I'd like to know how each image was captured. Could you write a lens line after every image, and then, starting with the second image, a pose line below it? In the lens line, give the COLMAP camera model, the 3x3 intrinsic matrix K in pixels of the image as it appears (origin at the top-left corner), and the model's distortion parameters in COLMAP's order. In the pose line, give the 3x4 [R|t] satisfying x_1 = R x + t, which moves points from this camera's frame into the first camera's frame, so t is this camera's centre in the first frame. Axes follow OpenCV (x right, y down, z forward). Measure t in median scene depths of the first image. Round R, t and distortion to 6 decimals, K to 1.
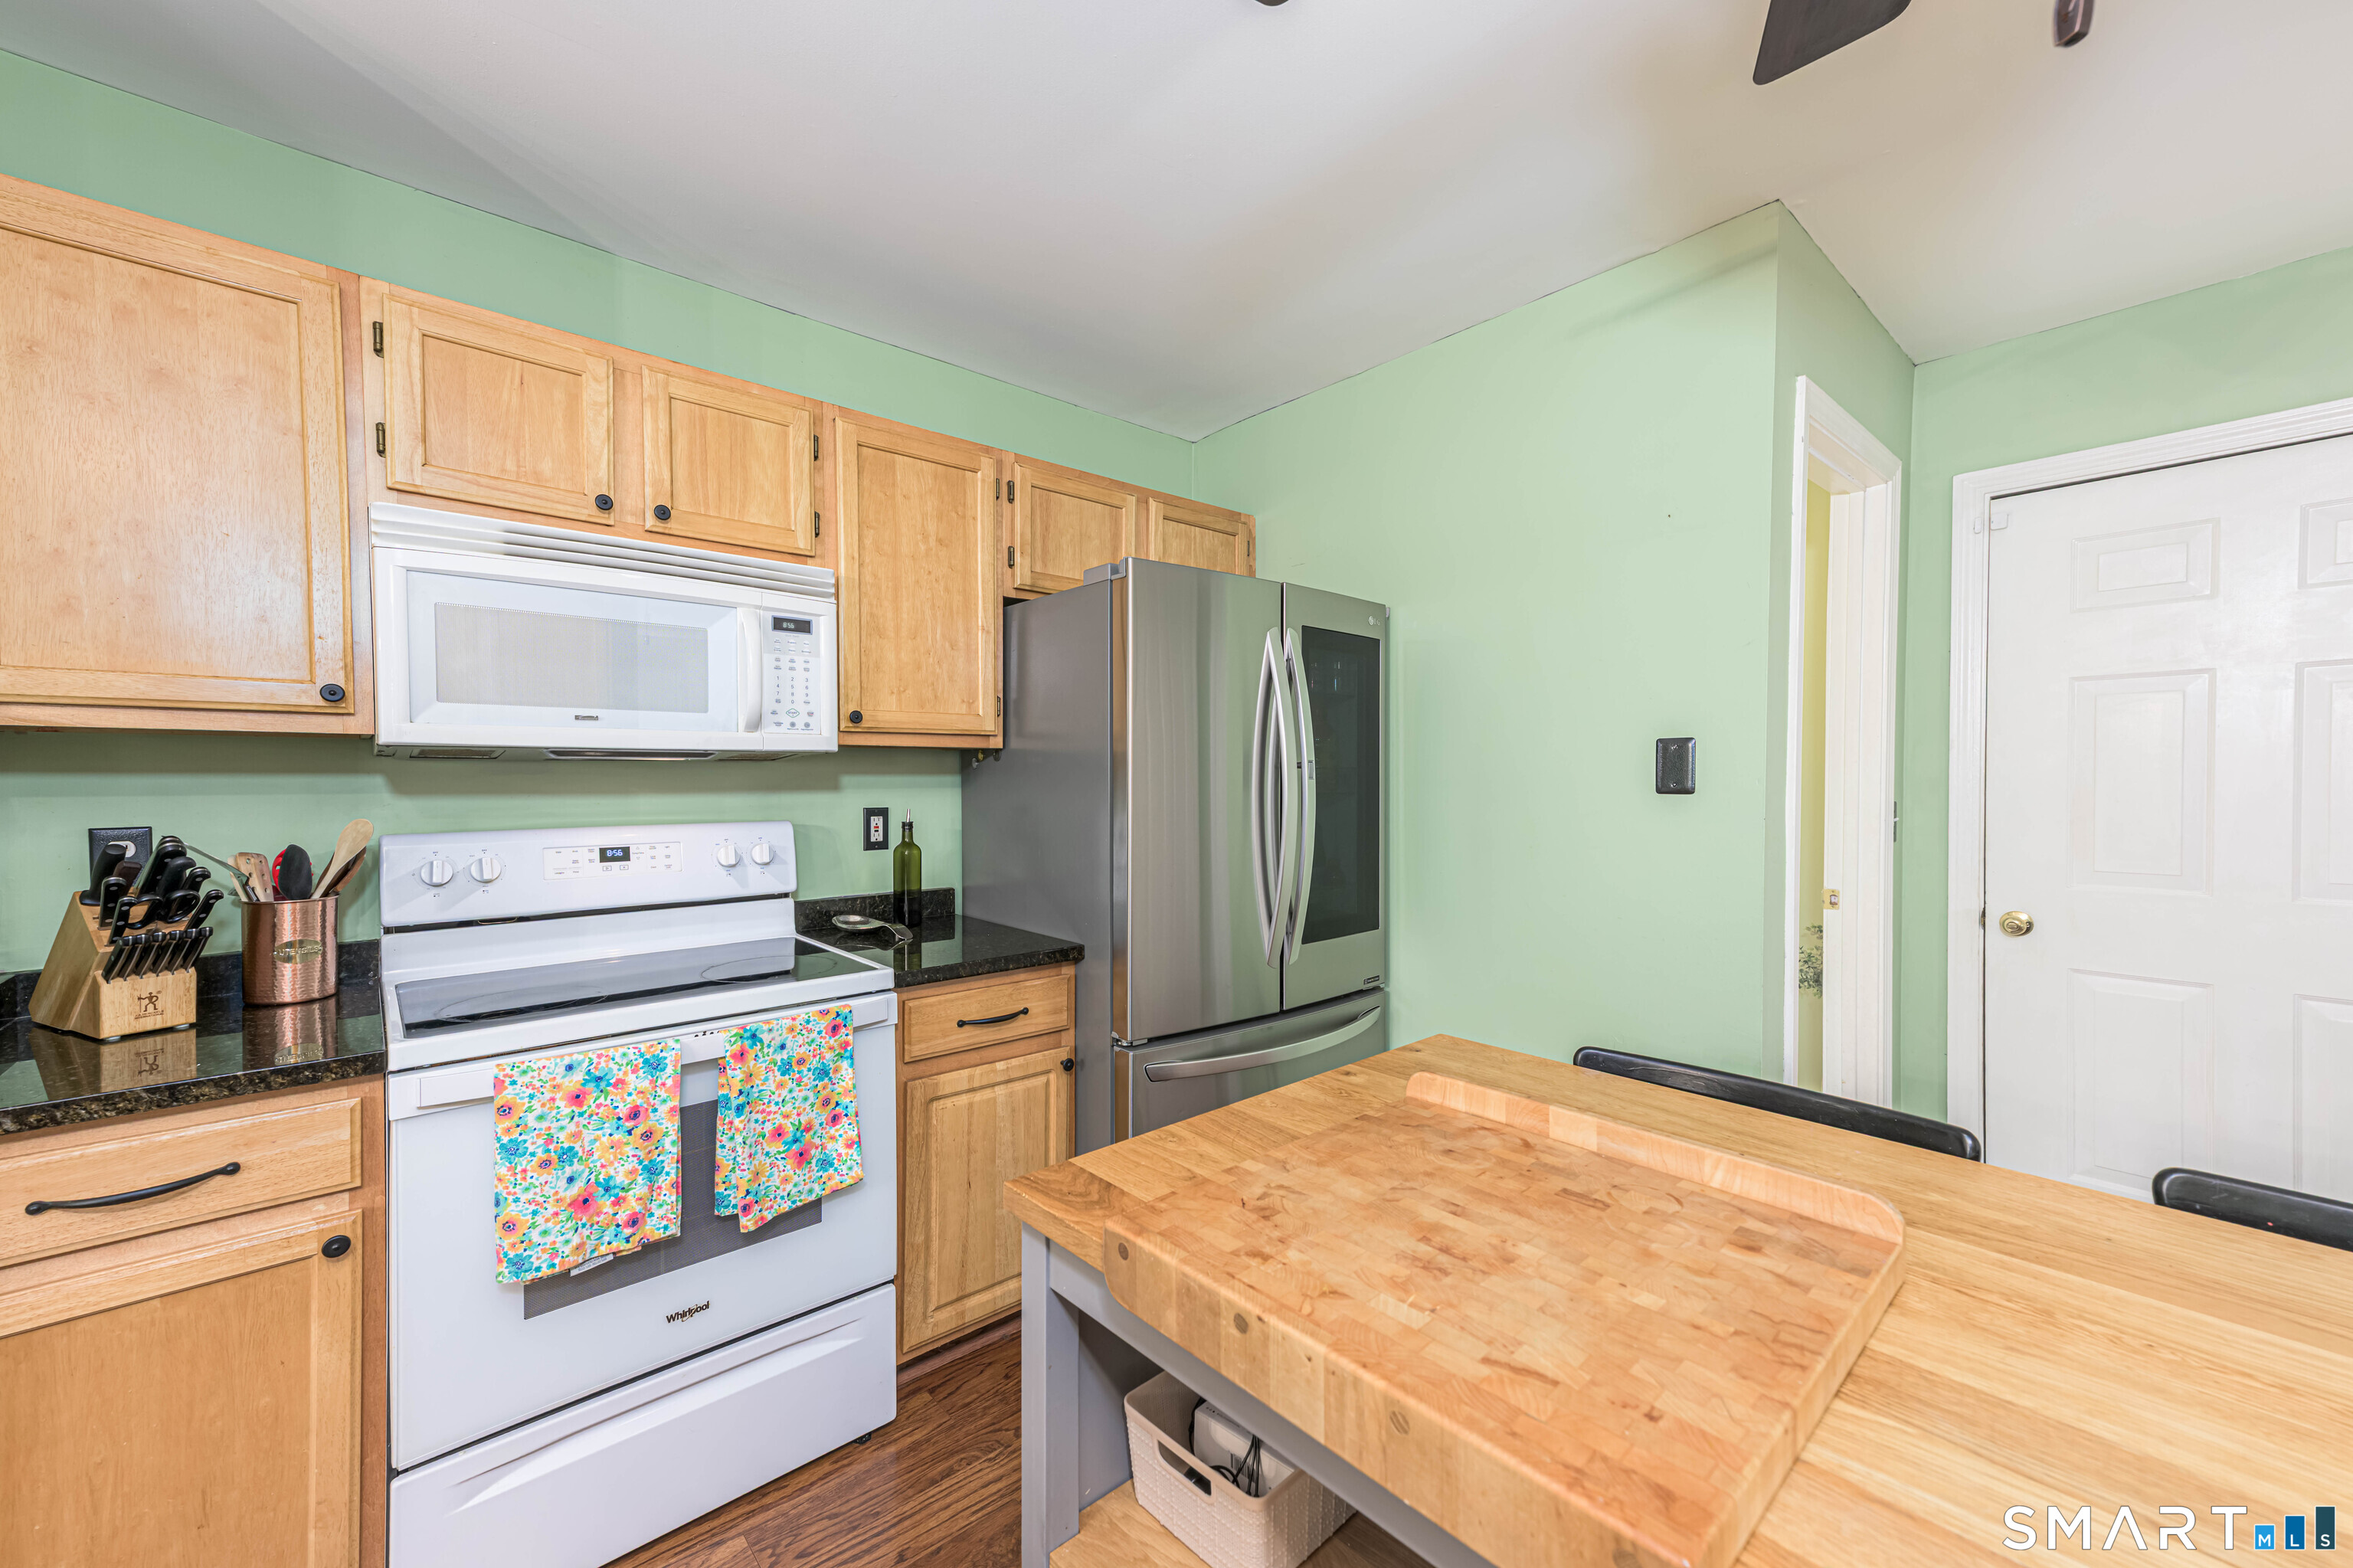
lens RADIAL K [[915.8, 0, 1165.4], [0, 915.8, 796.1], [0, 0, 1]] dist [0.018863, 0.000522]
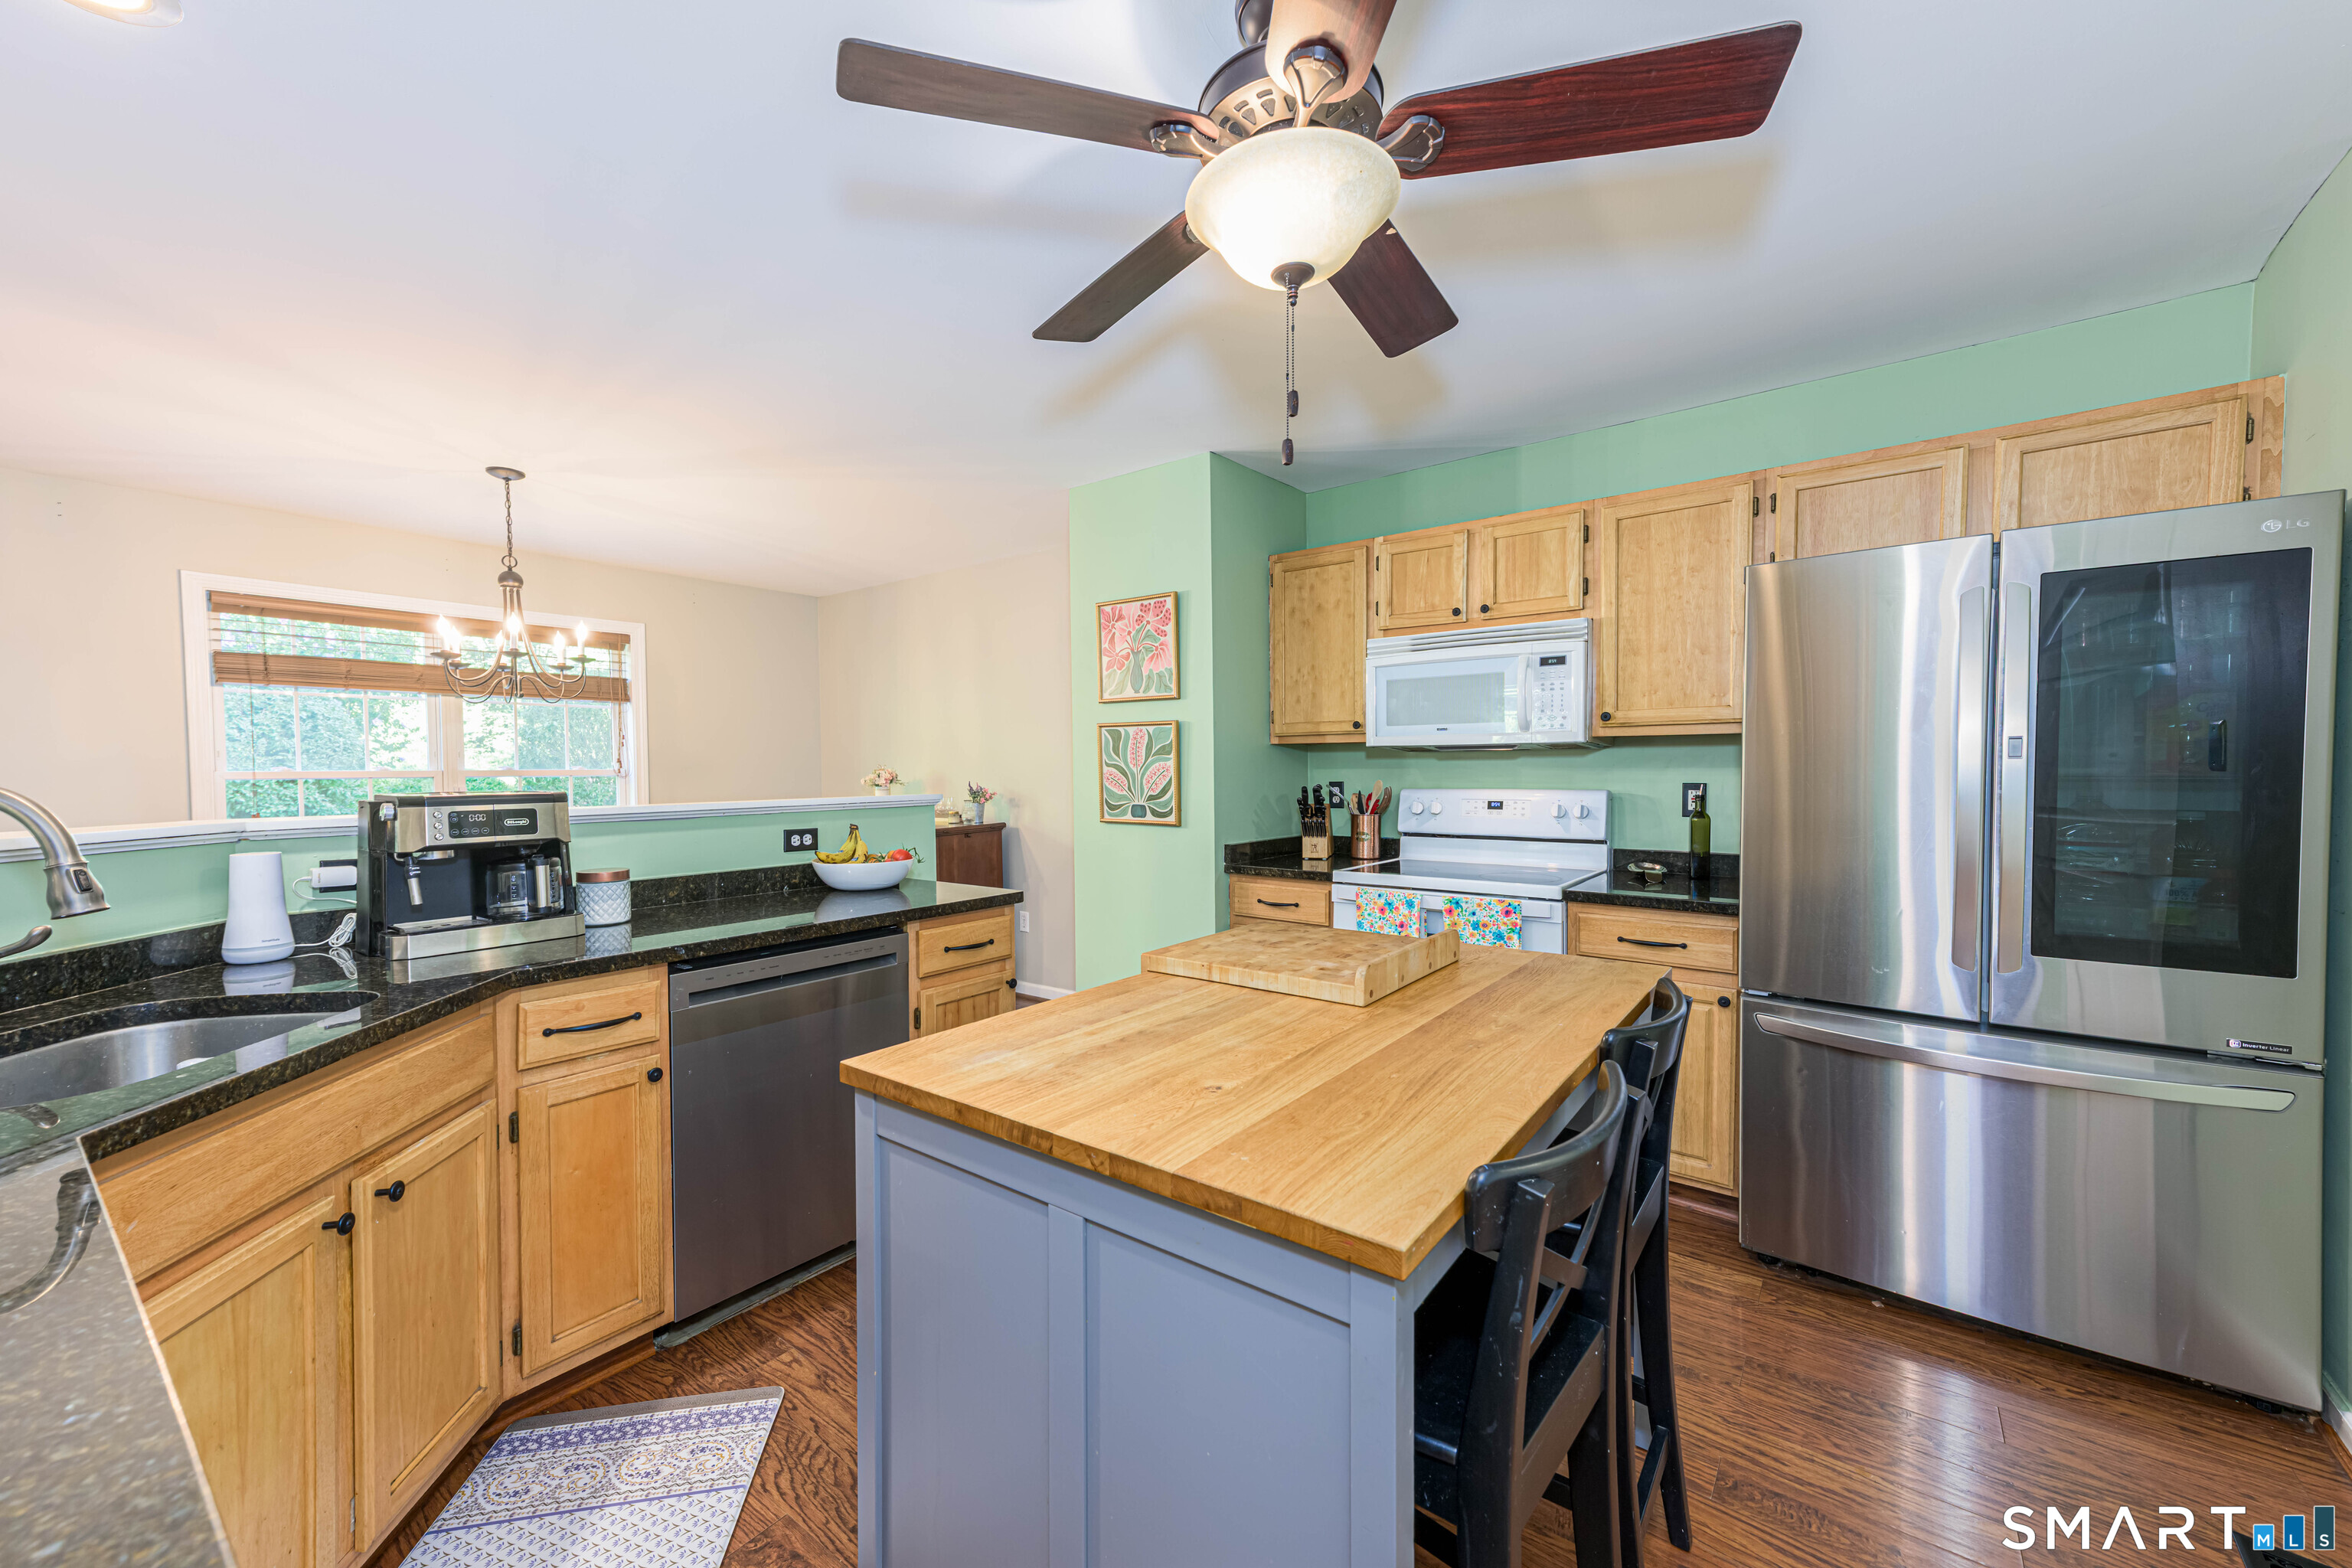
lens RADIAL K [[915.4, 0, 1164.9], [0, 915.4, 796.1], [0, 0, 1]] dist [0.018863, 0.000522]
pose [[0.195662, 0.034782, -0.980054, 1.075990], [-0.013677, 0.999370, 0.032737, -0.001359], [0.980576, 0.006999, 0.196015, 0.068802]]
